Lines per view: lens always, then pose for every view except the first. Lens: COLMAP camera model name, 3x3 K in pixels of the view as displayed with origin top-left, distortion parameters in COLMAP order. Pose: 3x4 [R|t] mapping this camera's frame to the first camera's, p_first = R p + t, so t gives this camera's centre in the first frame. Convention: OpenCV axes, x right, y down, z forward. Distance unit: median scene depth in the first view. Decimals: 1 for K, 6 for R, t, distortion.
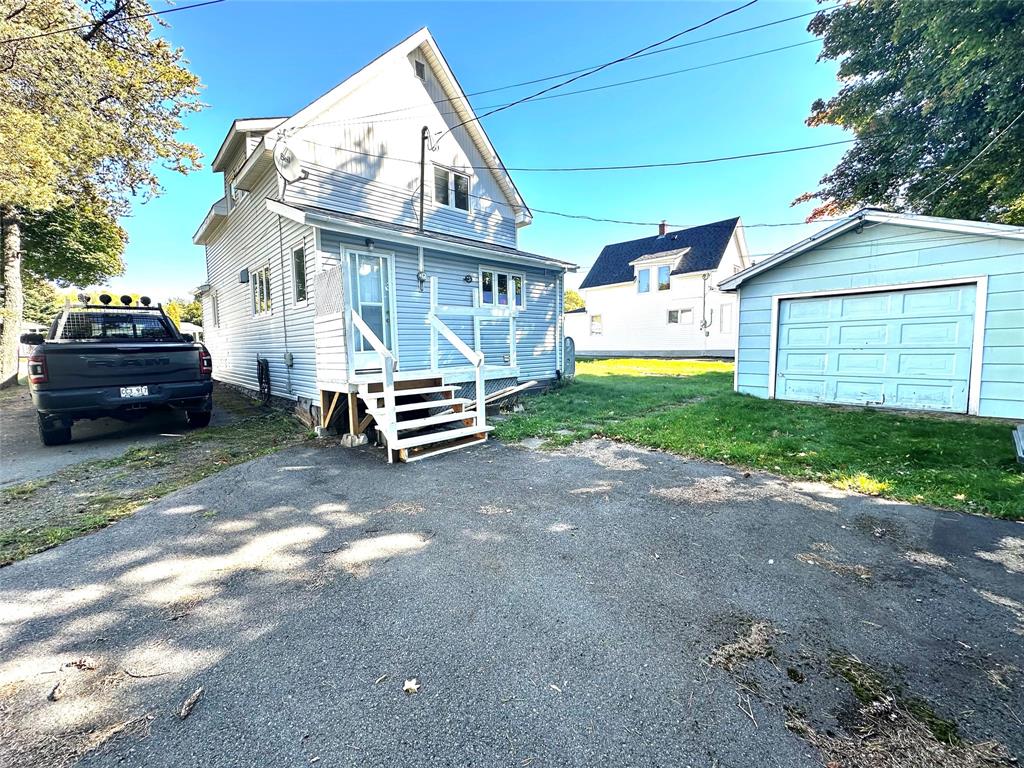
lens RADIAL K [[407.4, 0, 506.8], [0, 407.4, 382.2], [0, 0, 1]] dist [-0.003009, 0.000483]
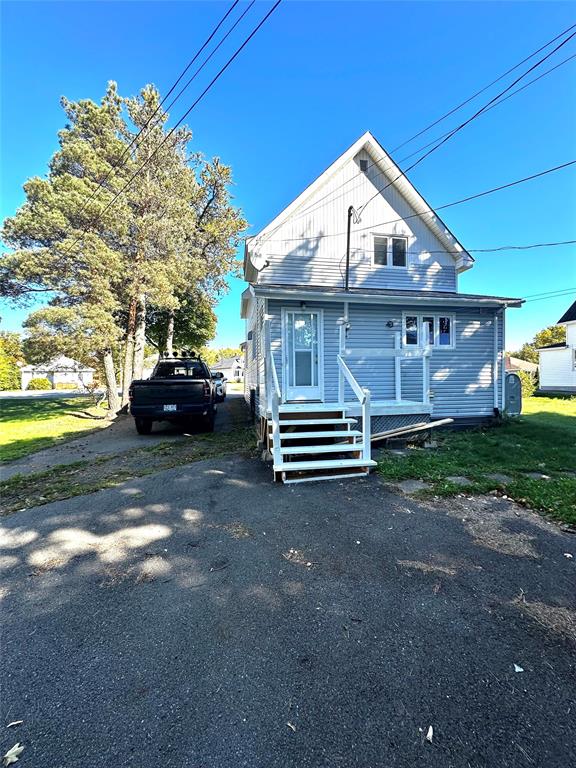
lens RADIAL K [[305.6, 0, 289.4], [0, 305.6, 383.1], [0, 0, 1]] dist [-0.003009, 0.000483]
pose [[0.835065, 0.013443, -0.549986, 0.161150], [-0.055132, 0.996714, -0.059348, -0.025891], [0.547381, 0.079881, 0.833062, 0.166606]]
